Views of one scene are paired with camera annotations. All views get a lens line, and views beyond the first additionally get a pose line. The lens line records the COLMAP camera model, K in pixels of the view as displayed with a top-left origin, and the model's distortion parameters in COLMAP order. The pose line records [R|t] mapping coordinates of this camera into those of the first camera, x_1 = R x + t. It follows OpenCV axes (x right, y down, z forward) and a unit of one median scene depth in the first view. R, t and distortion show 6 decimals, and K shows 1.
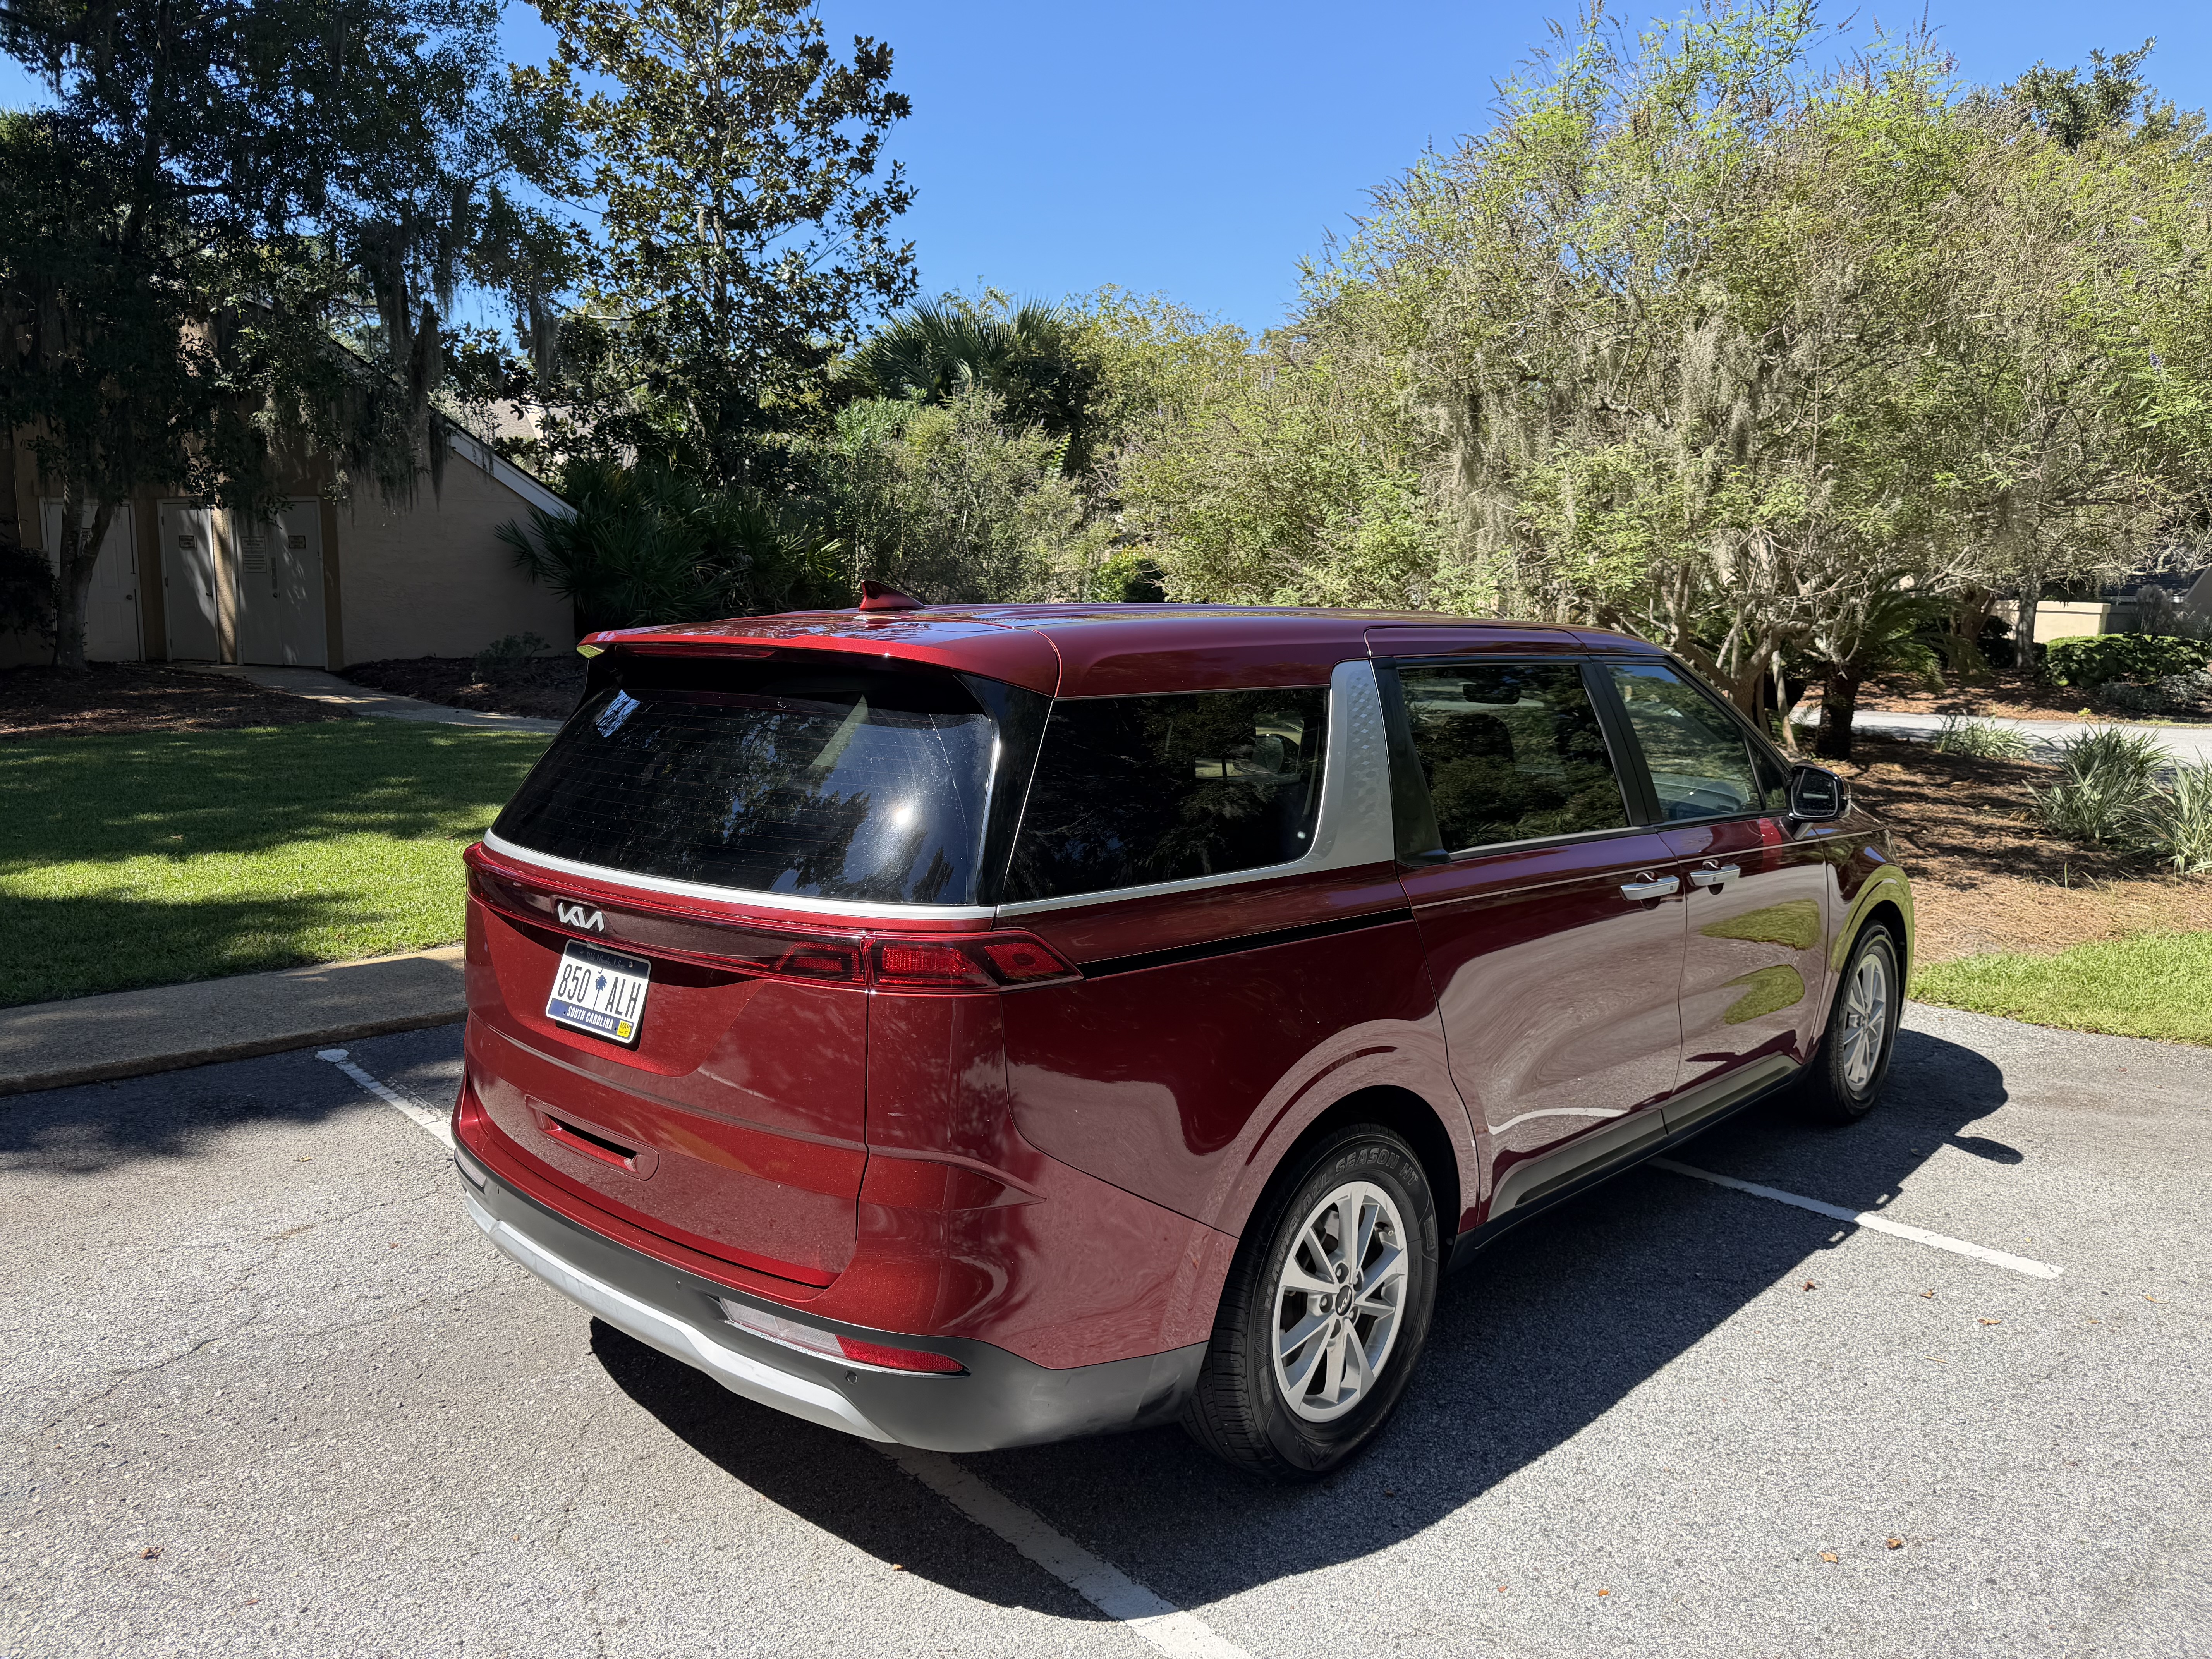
lens RADIAL K [[1540.0, 0, 1087.1], [0, 1540.0, 832.3], [0, 0, 1]] dist [0.004800, -0.003303]
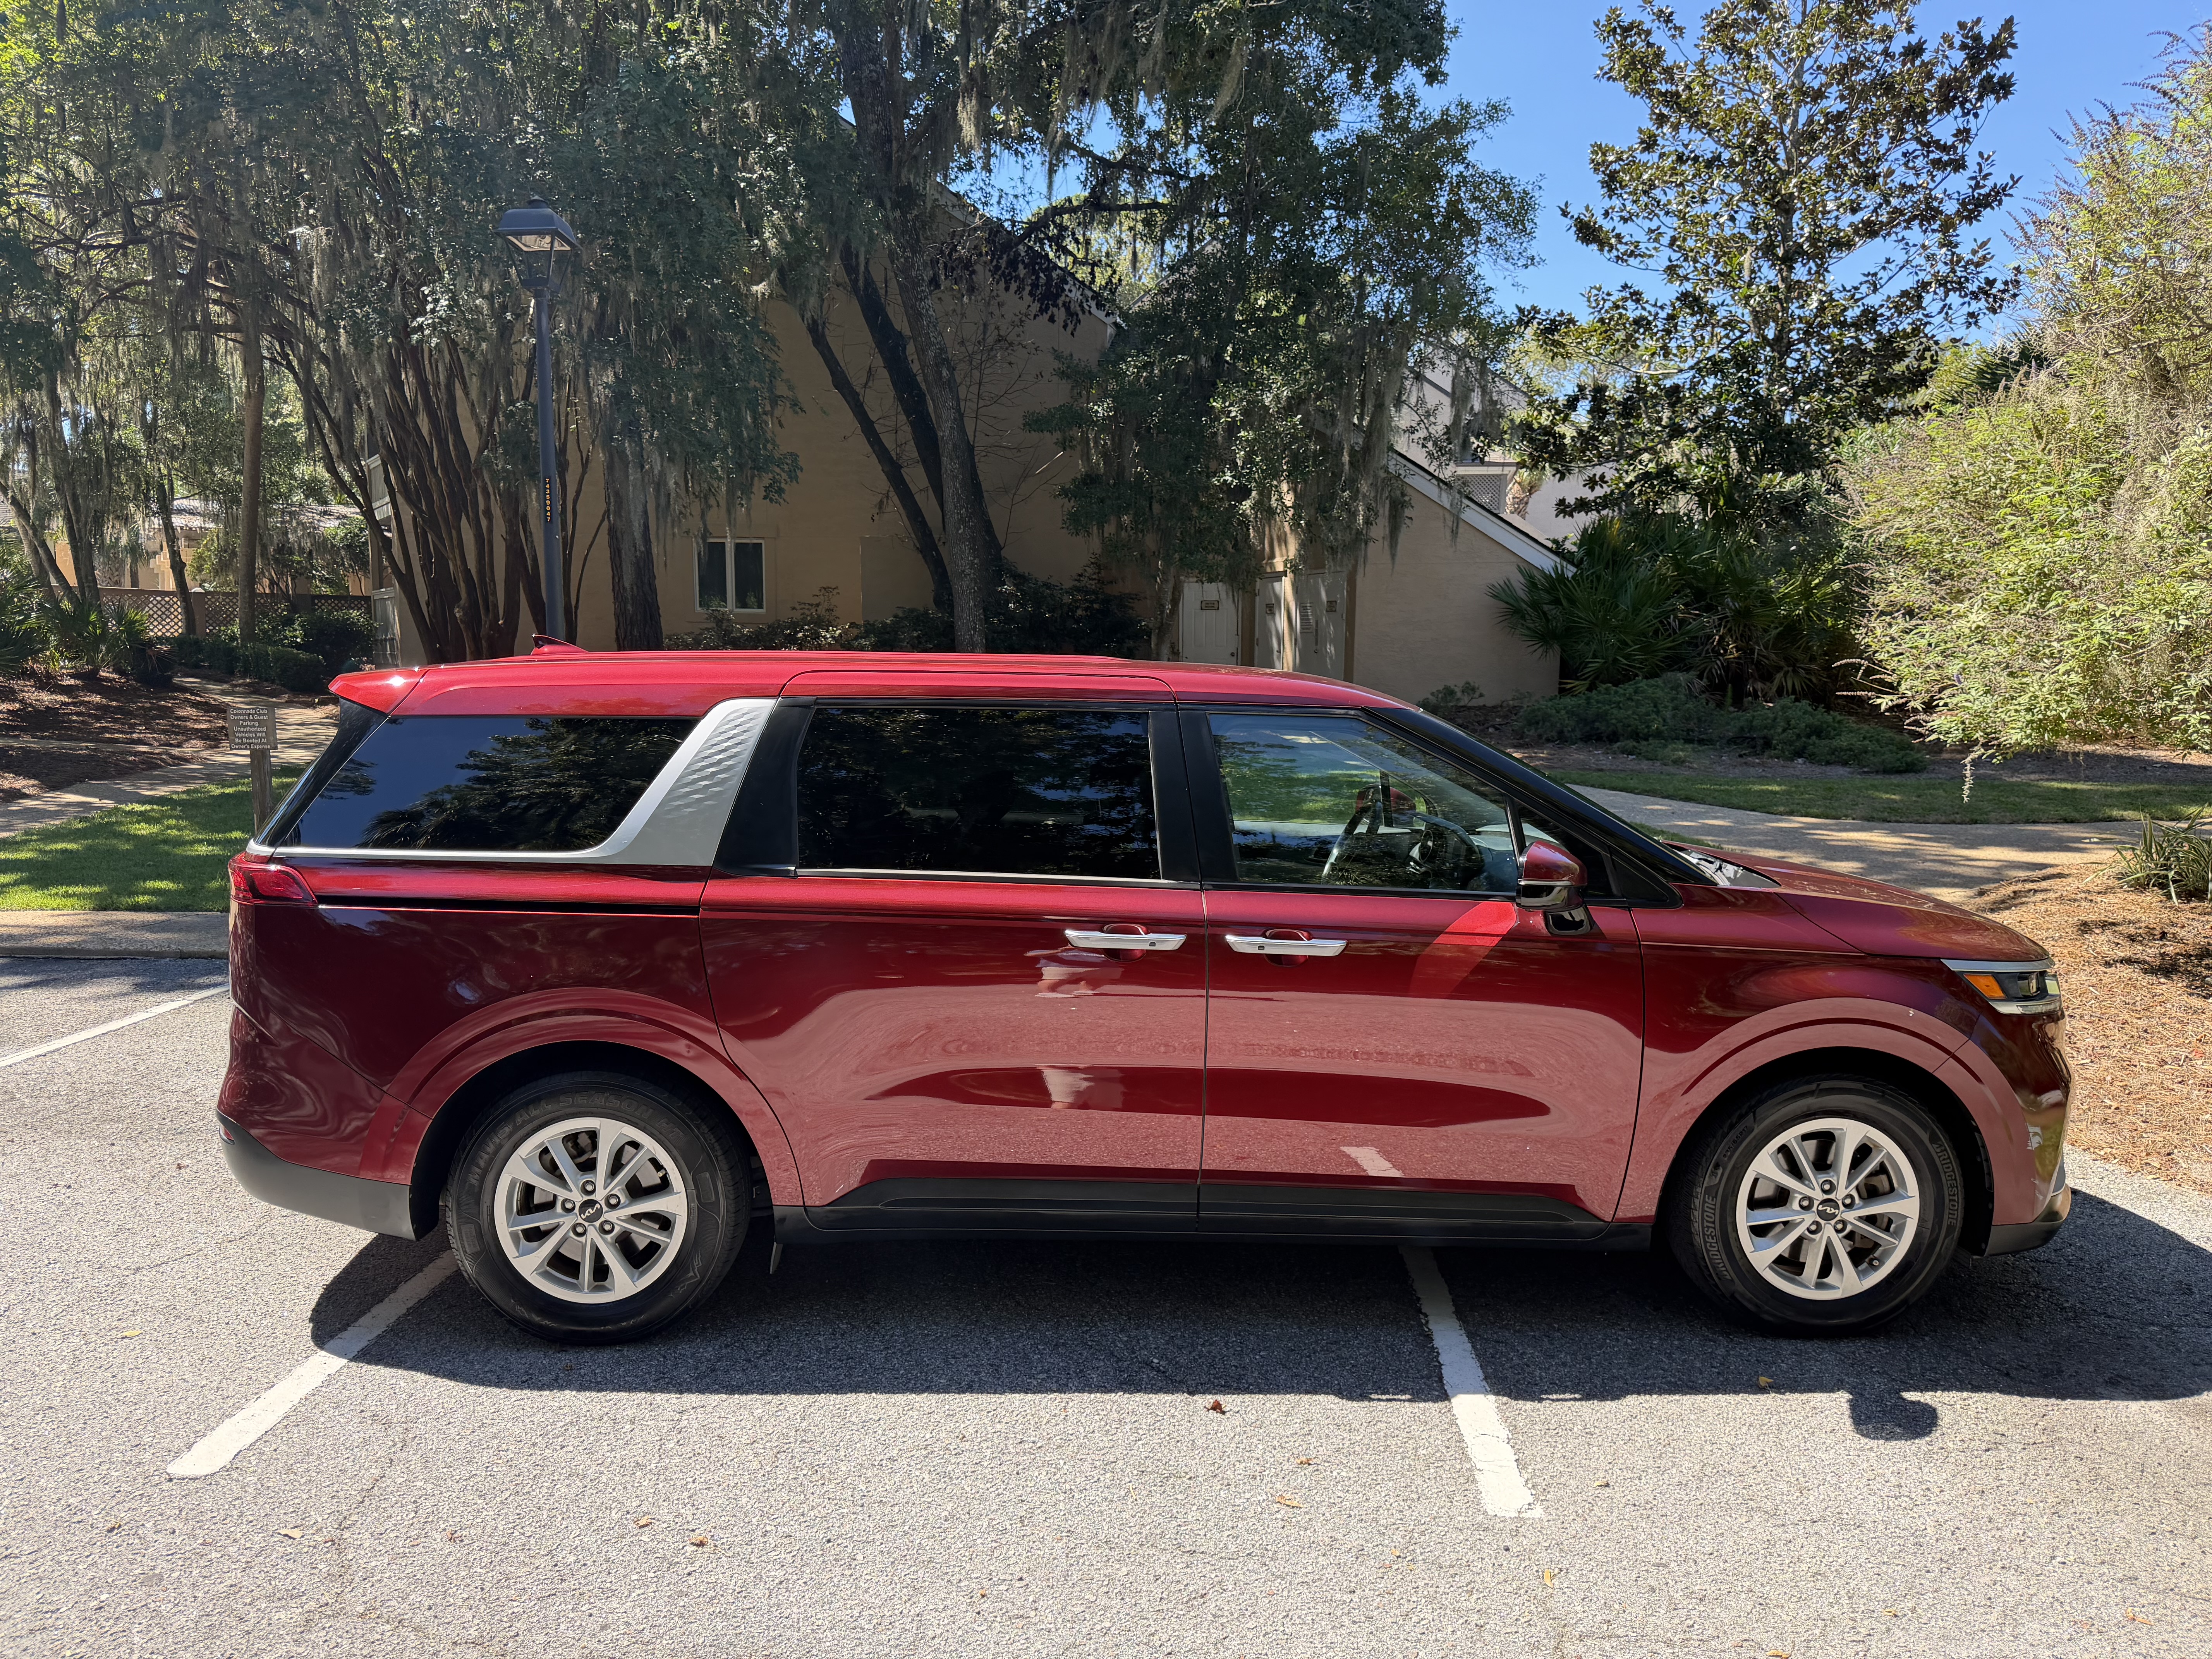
lens RADIAL K [[1540.0, 0, 1101.4], [0, 1540.0, 822.1], [0, 0, 1]] dist [0.004800, -0.003303]
pose [[0.709530, 0.066958, -0.701486, 0.188635], [-0.094840, 0.995492, -0.000905, -0.006616], [0.698264, 0.067171, 0.712682, 0.054770]]
